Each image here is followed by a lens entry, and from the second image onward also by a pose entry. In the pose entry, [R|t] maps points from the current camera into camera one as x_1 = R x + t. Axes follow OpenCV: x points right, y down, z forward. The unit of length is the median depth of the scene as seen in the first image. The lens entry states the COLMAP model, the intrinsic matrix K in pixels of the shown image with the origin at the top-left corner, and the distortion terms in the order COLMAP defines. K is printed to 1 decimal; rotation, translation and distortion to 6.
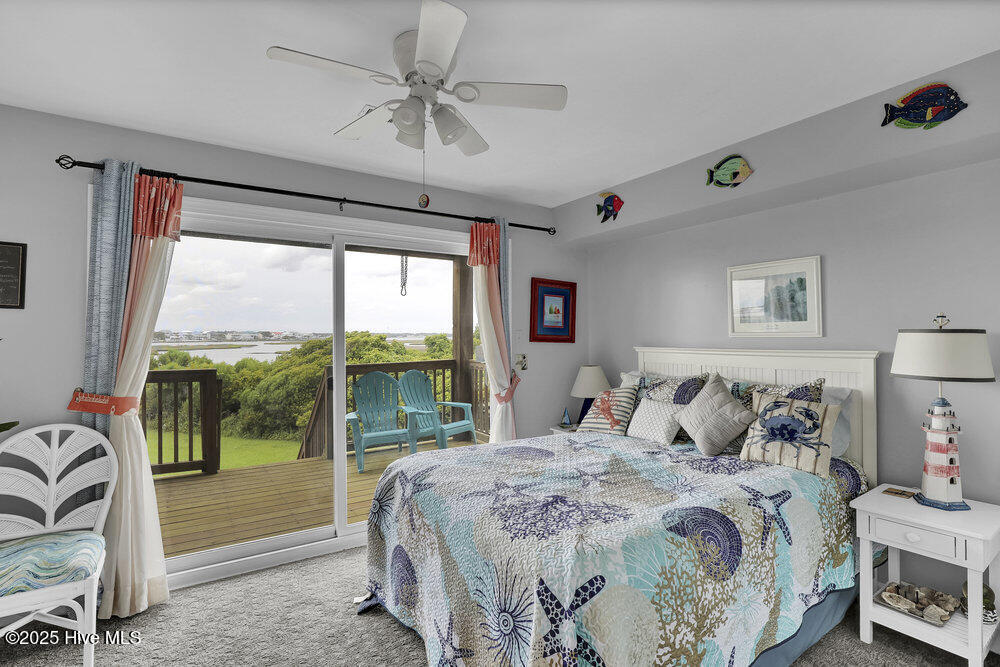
lens RADIAL K [[484.8, 0, 500.0], [0, 484.8, 333.5], [0, 0, 1]] dist [-0.024049, 0.000320]
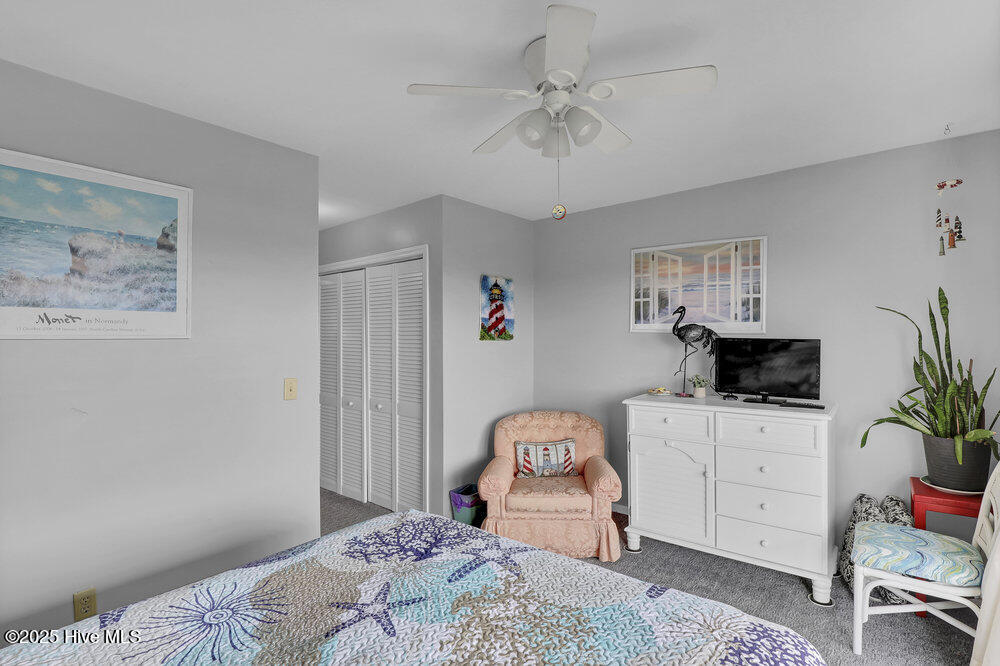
lens RADIAL K [[468.3, 0, 507.9], [0, 468.3, 331.8], [0, 0, 1]] dist [-0.032440, 0.004705]
pose [[-0.949176, 0.011534, -0.314534, 0.224337], [0.017301, 0.999729, -0.015548, -0.019263], [0.314269, -0.020200, -0.949119, 1.756657]]
